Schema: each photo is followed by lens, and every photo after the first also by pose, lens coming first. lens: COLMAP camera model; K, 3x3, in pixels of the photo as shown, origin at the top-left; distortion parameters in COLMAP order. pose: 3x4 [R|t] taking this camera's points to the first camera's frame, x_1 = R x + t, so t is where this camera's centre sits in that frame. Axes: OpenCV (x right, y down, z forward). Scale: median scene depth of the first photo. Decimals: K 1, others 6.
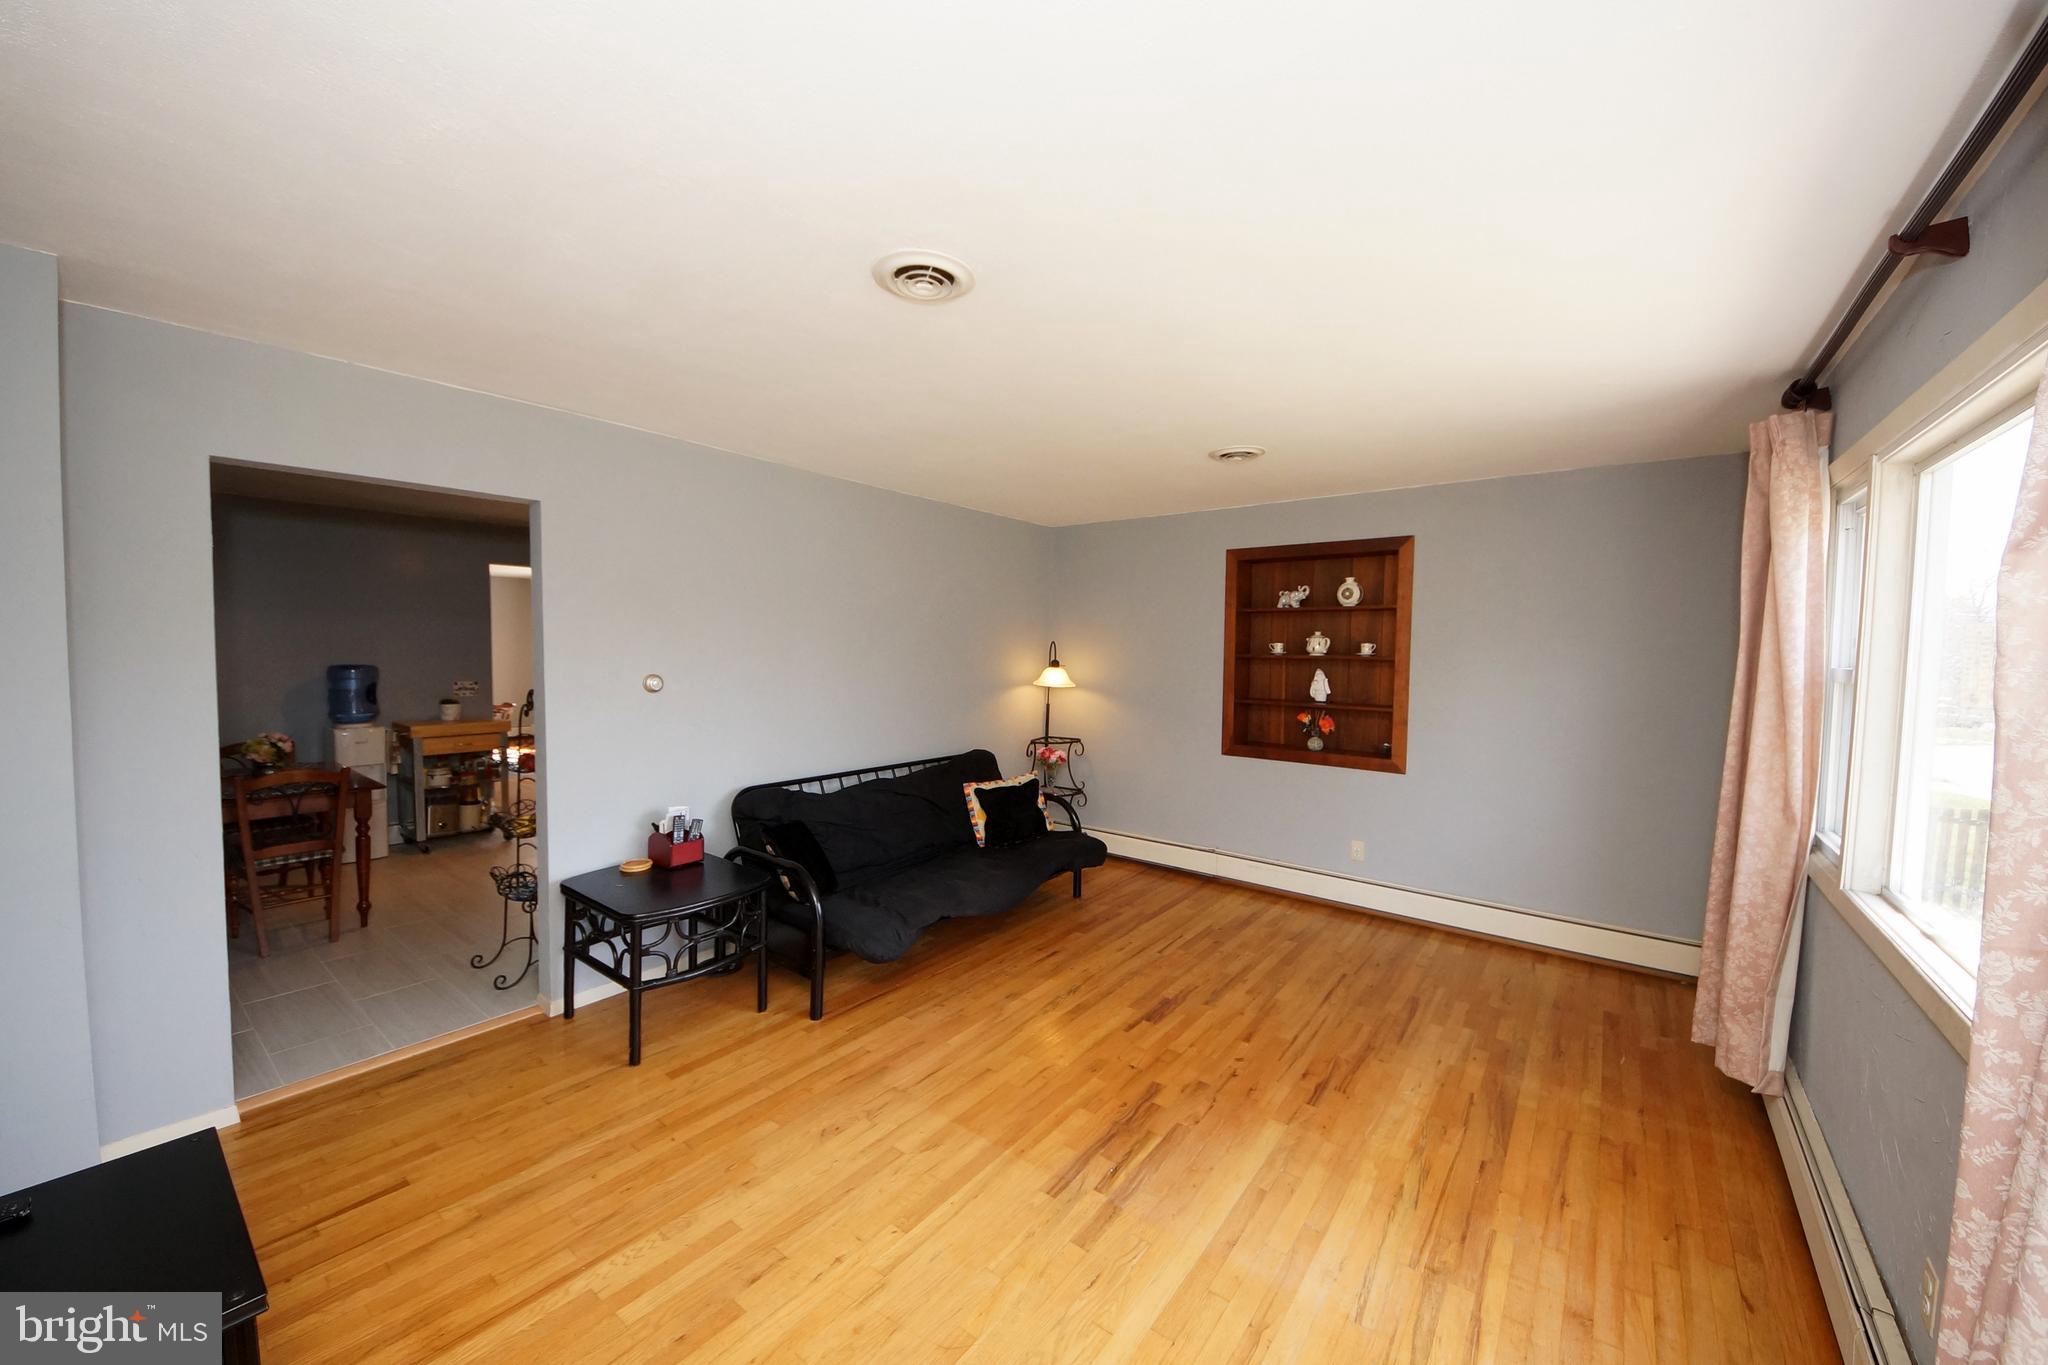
lens RADIAL K [[772.8, 0, 1024.0], [0, 772.8, 682.5], [0, 0, 1]] dist [0.028728, -0.019328]
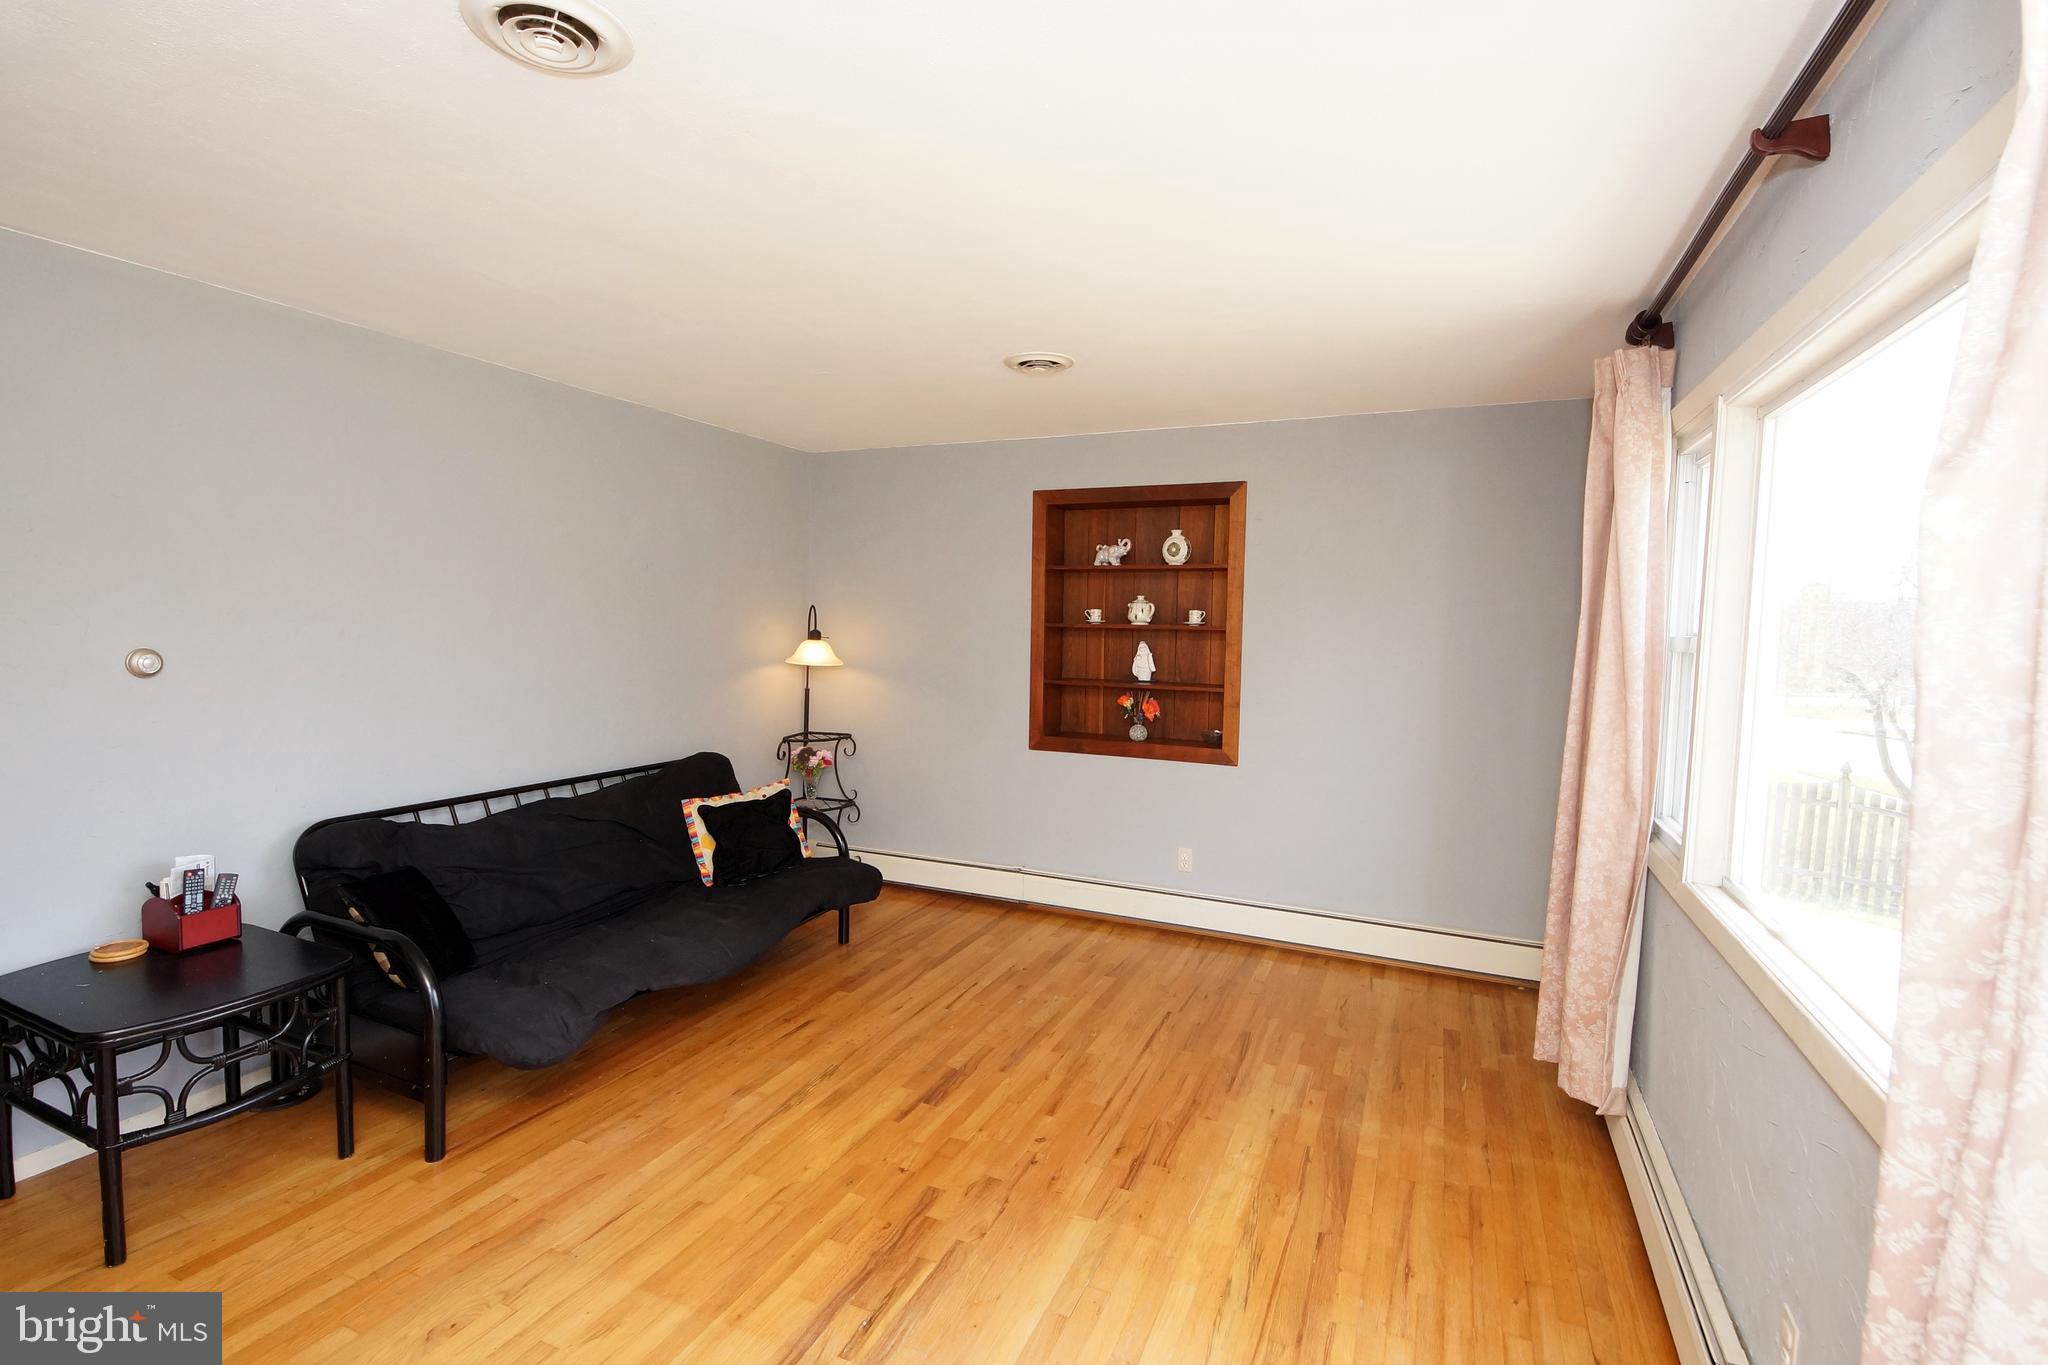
lens RADIAL K [[956.9, 0, 1036.0], [0, 956.9, 689.3], [0, 0, 1]] dist [0.054505, -0.047045]
pose [[0.970464, -0.013564, 0.240864, 0.048143], [0.006775, 0.999557, 0.028992, 0.005076], [-0.241151, -0.026503, 0.970126, 0.078959]]
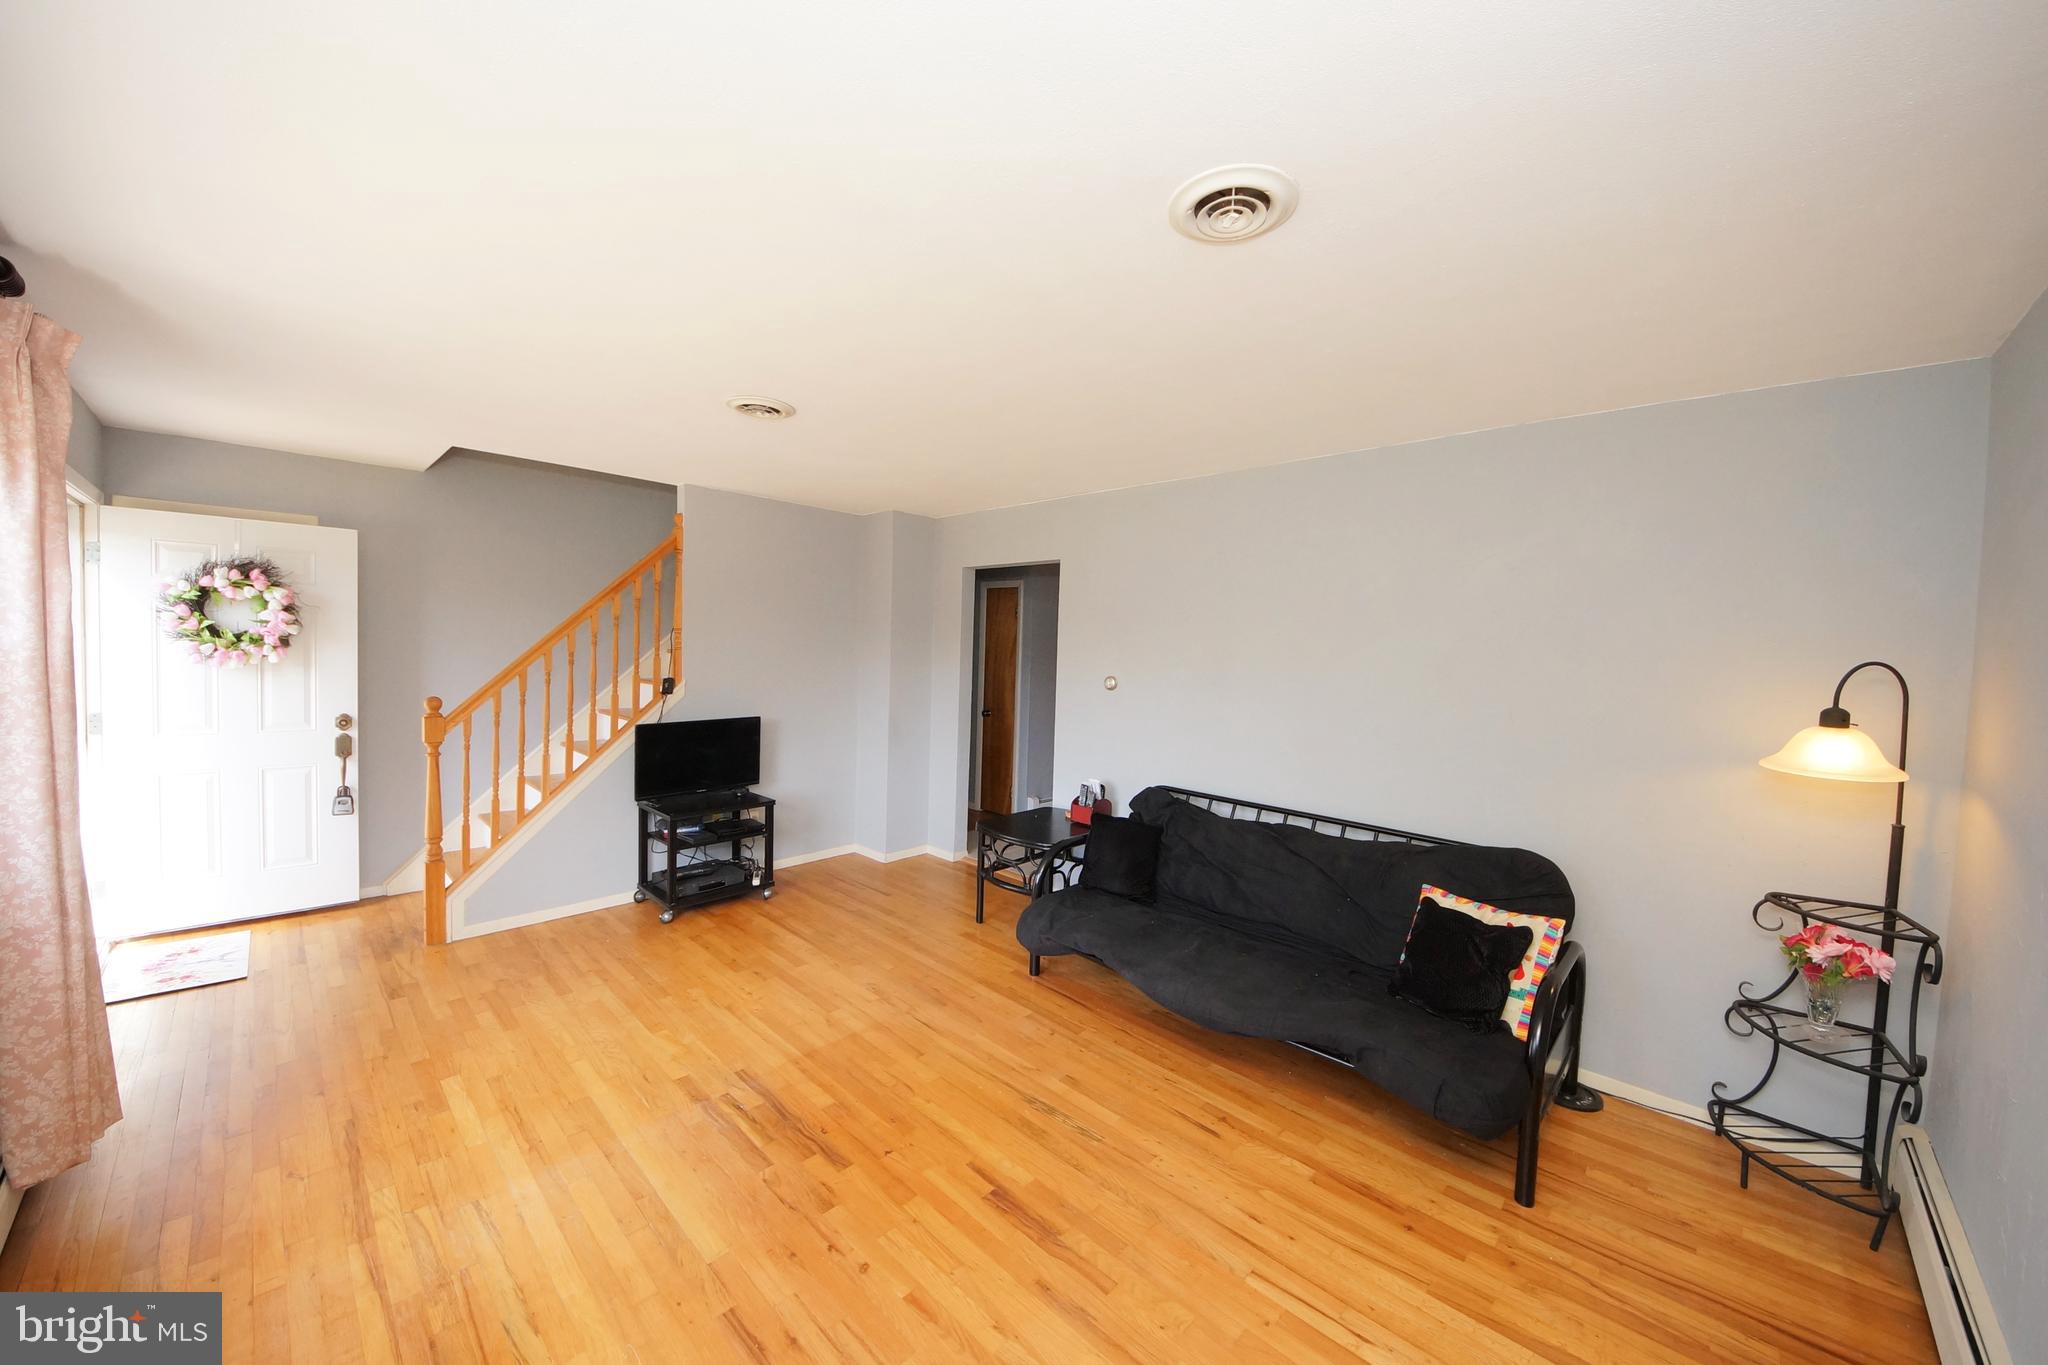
lens RADIAL K [[735.4, 0, 1009.1], [0, 735.4, 663.7], [0, 0, 1]] dist [0.014742, -0.015759]
pose [[-0.134183, 0.012893, -0.990873, 0.924914], [-0.083192, 0.996239, 0.024229, -0.051190], [0.987458, 0.085684, -0.132606, 1.234094]]
